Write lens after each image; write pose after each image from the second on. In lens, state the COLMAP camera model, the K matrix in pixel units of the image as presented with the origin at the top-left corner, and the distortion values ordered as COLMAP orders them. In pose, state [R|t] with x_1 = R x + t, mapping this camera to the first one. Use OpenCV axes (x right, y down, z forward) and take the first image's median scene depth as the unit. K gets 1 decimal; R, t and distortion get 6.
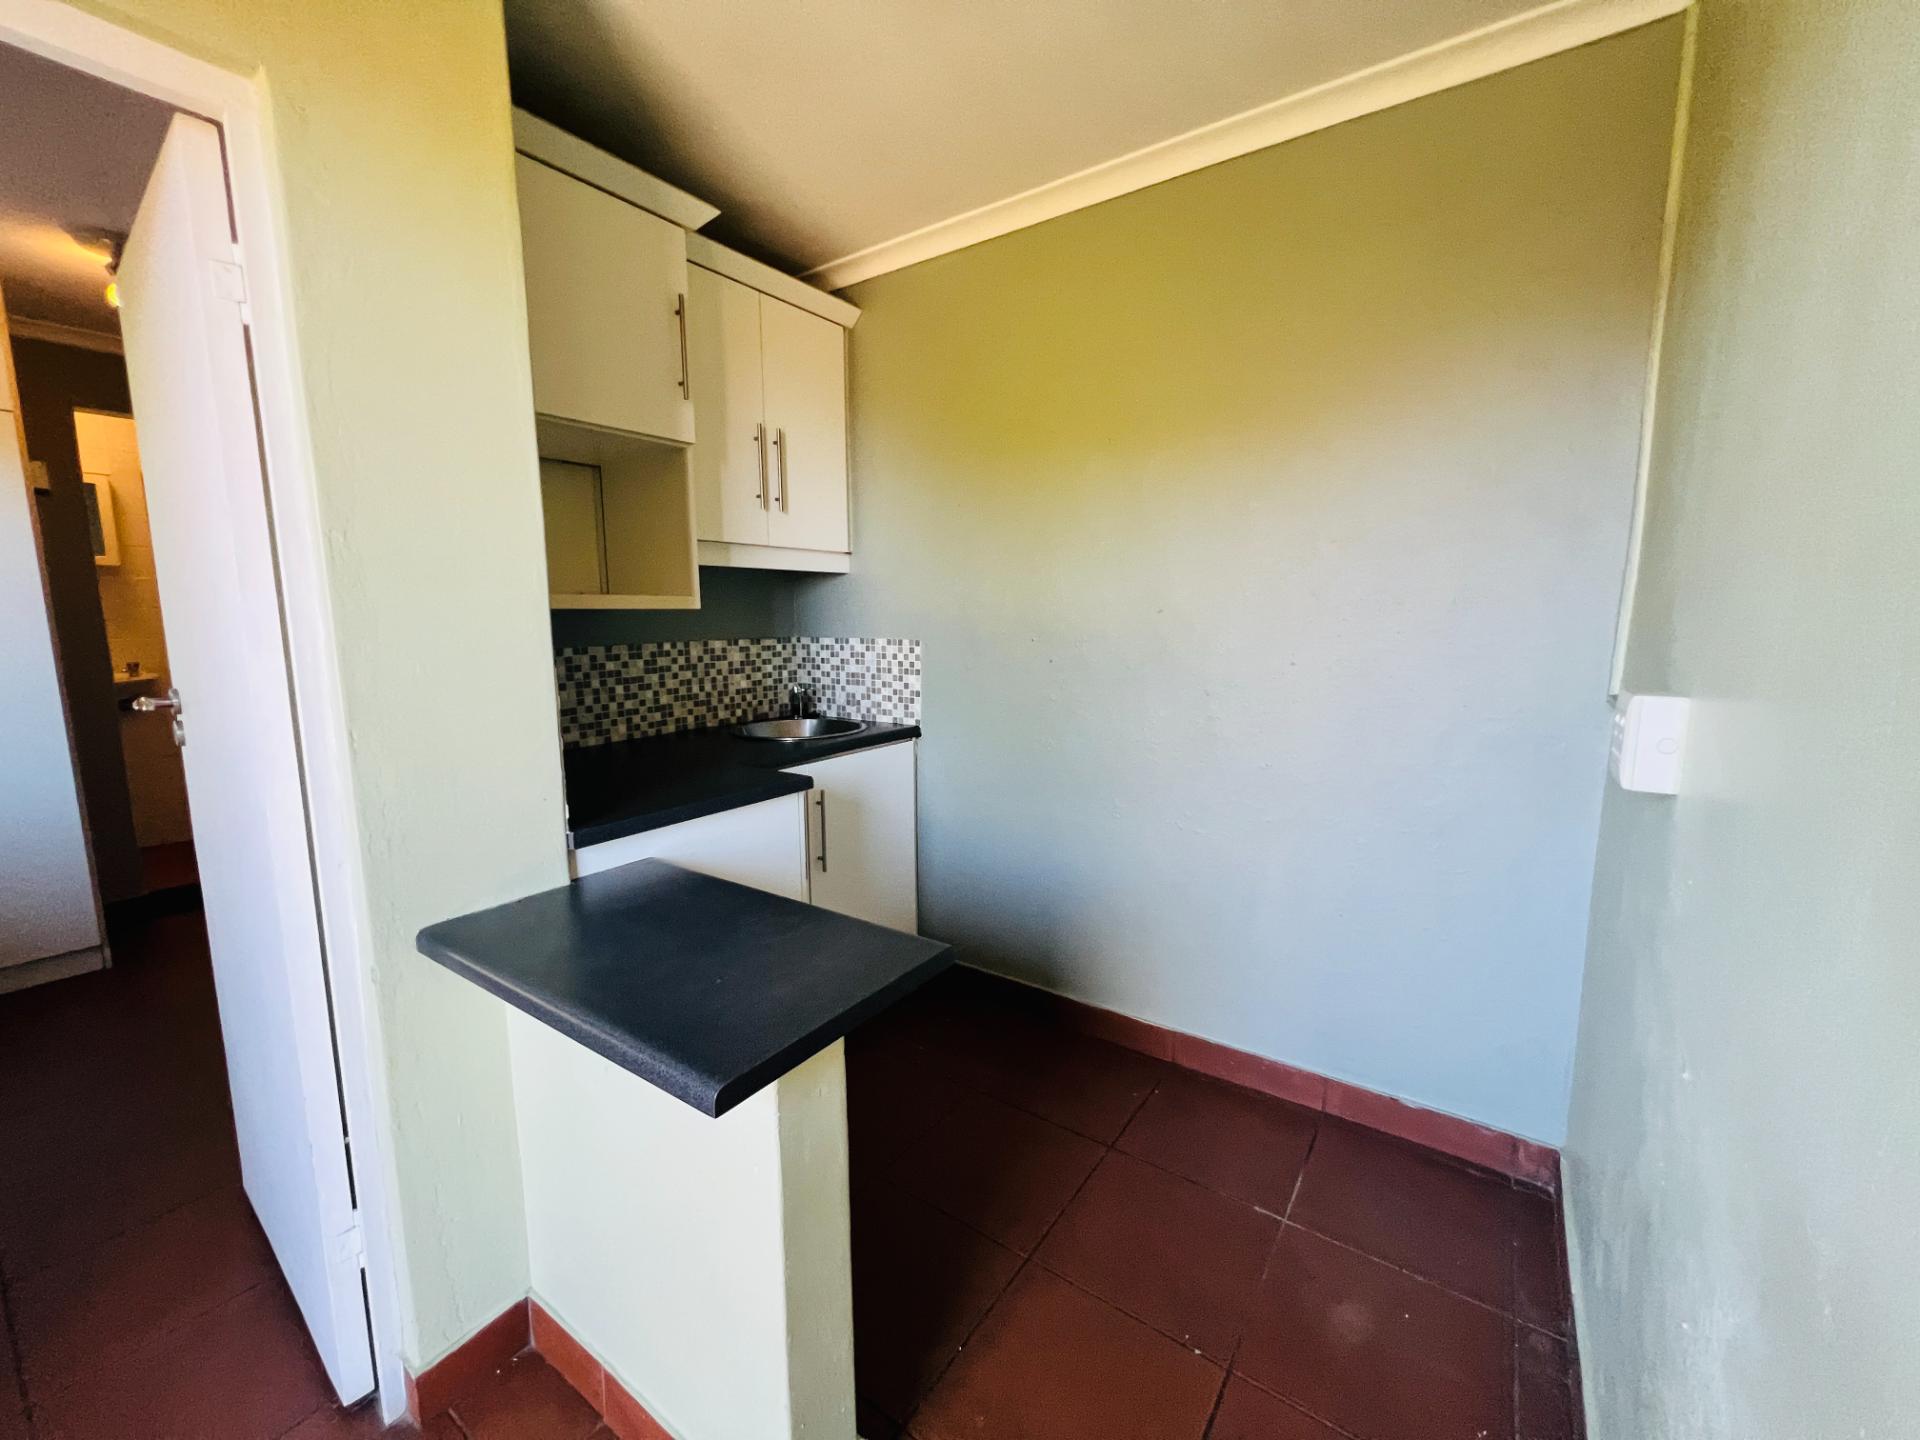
lens RADIAL K [[770.1, 0, 960.3], [0, 770.1, 718.8], [0, 0, 1]] dist [-0.003311, 0.000945]
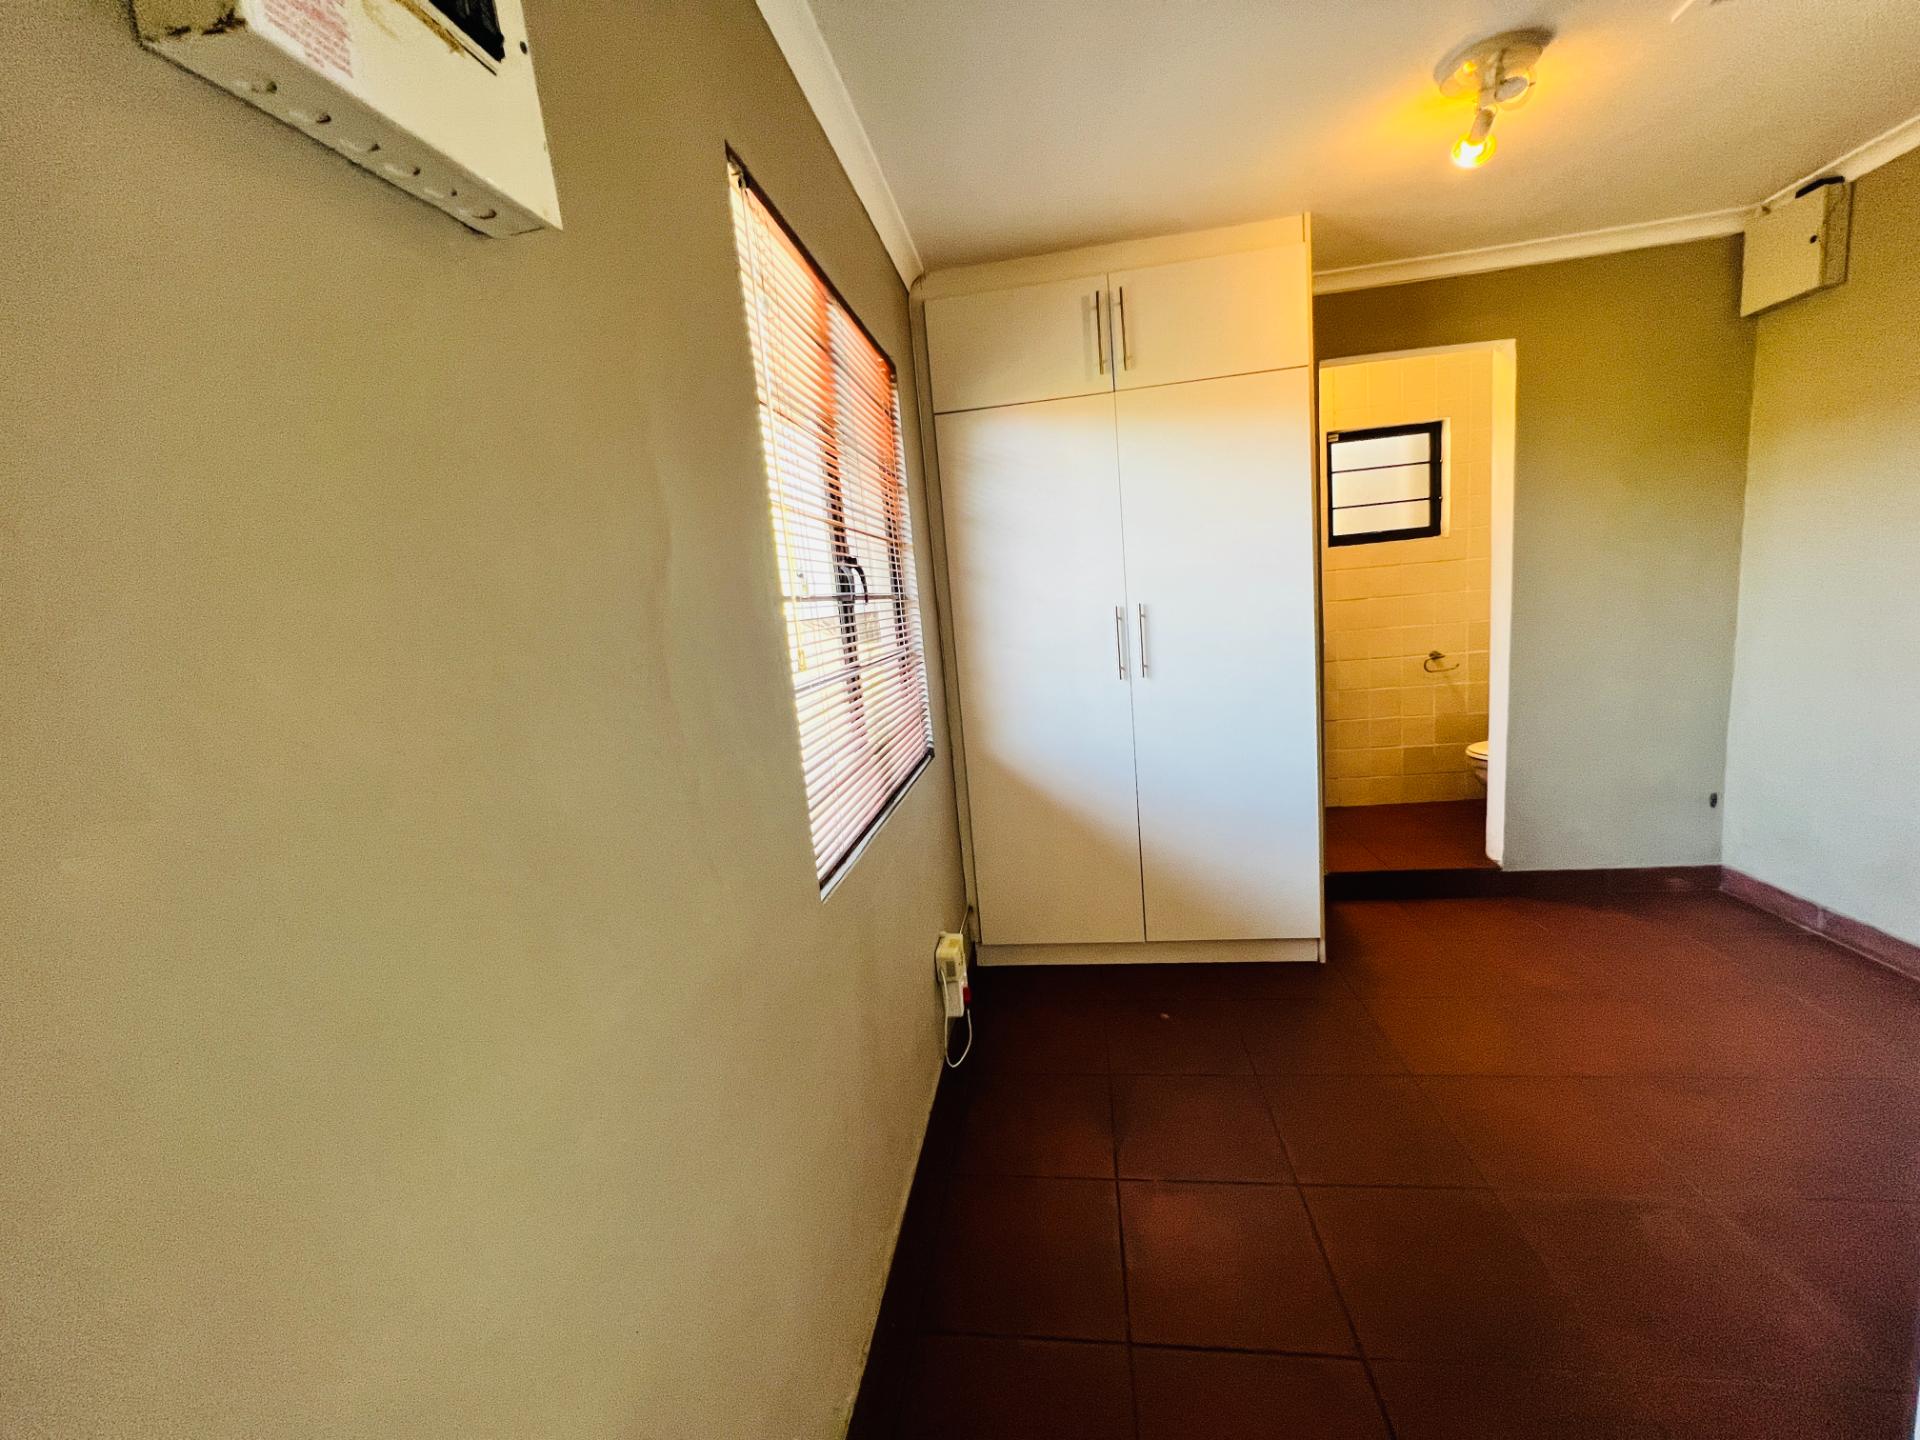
lens RADIAL K [[770.1, 0, 951.8], [0, 770.1, 717.8], [0, 0, 1]] dist [-0.003311, 0.000945]
pose [[0.448505, 0.101158, -0.888037, -0.535268], [-0.033924, 0.994785, 0.096185, -0.051442], [0.893136, -0.013014, 0.449598, 0.187949]]
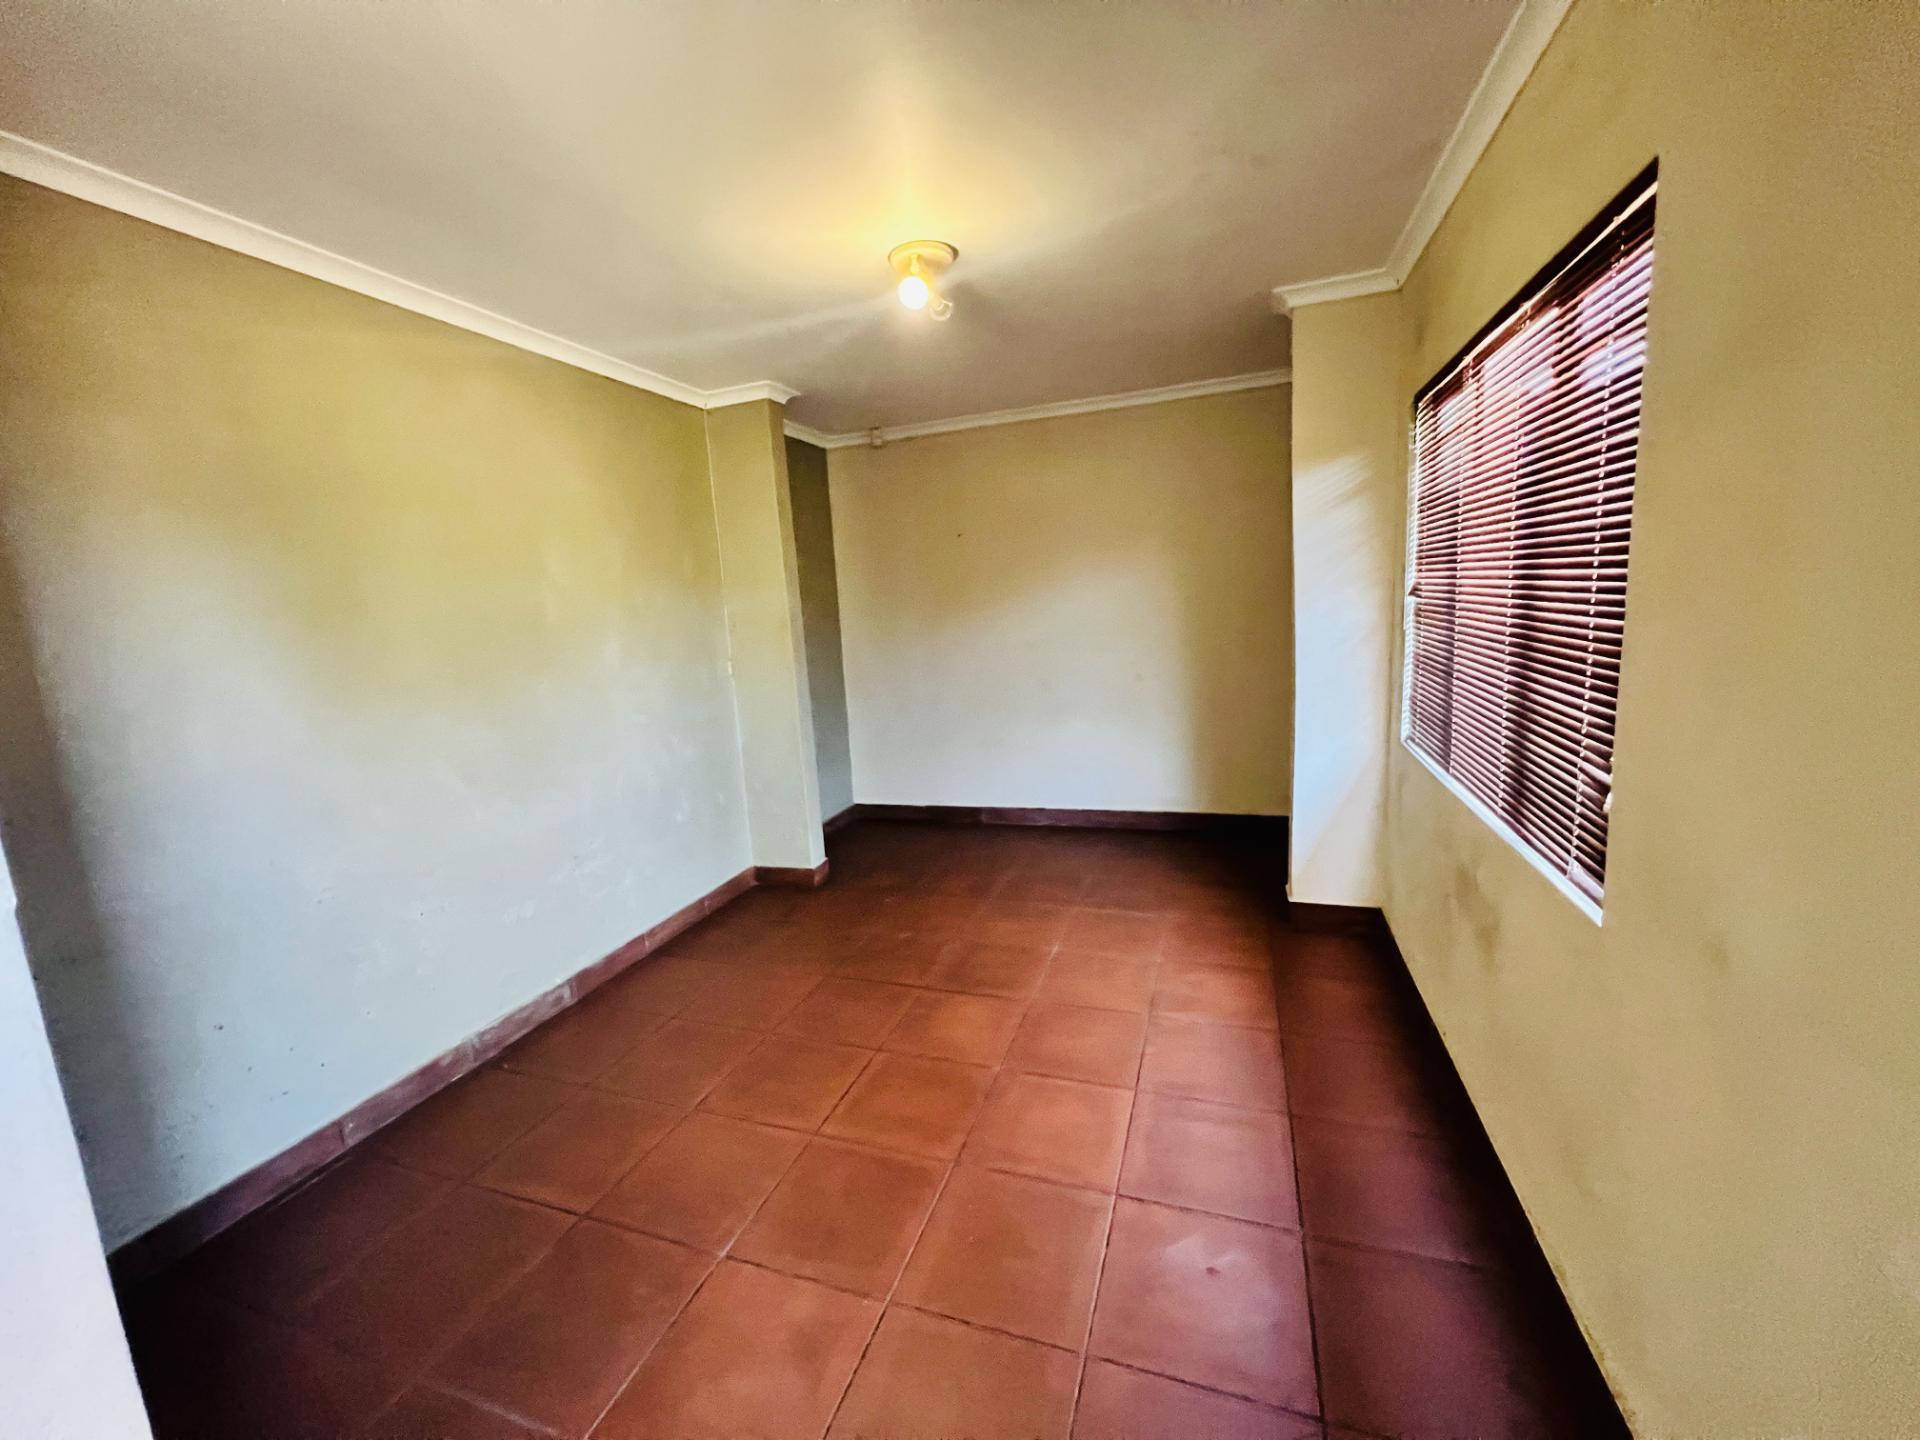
lens RADIAL K [[770.1, 0, 958.8], [0, 770.1, 713.4], [0, 0, 1]] dist [-0.003311, 0.000945]
pose [[-0.278022, -0.107409, 0.954551, -1.742749], [0.208296, 0.963343, 0.169066, -0.158808], [-0.937719, 0.245833, -0.245458, 1.076918]]
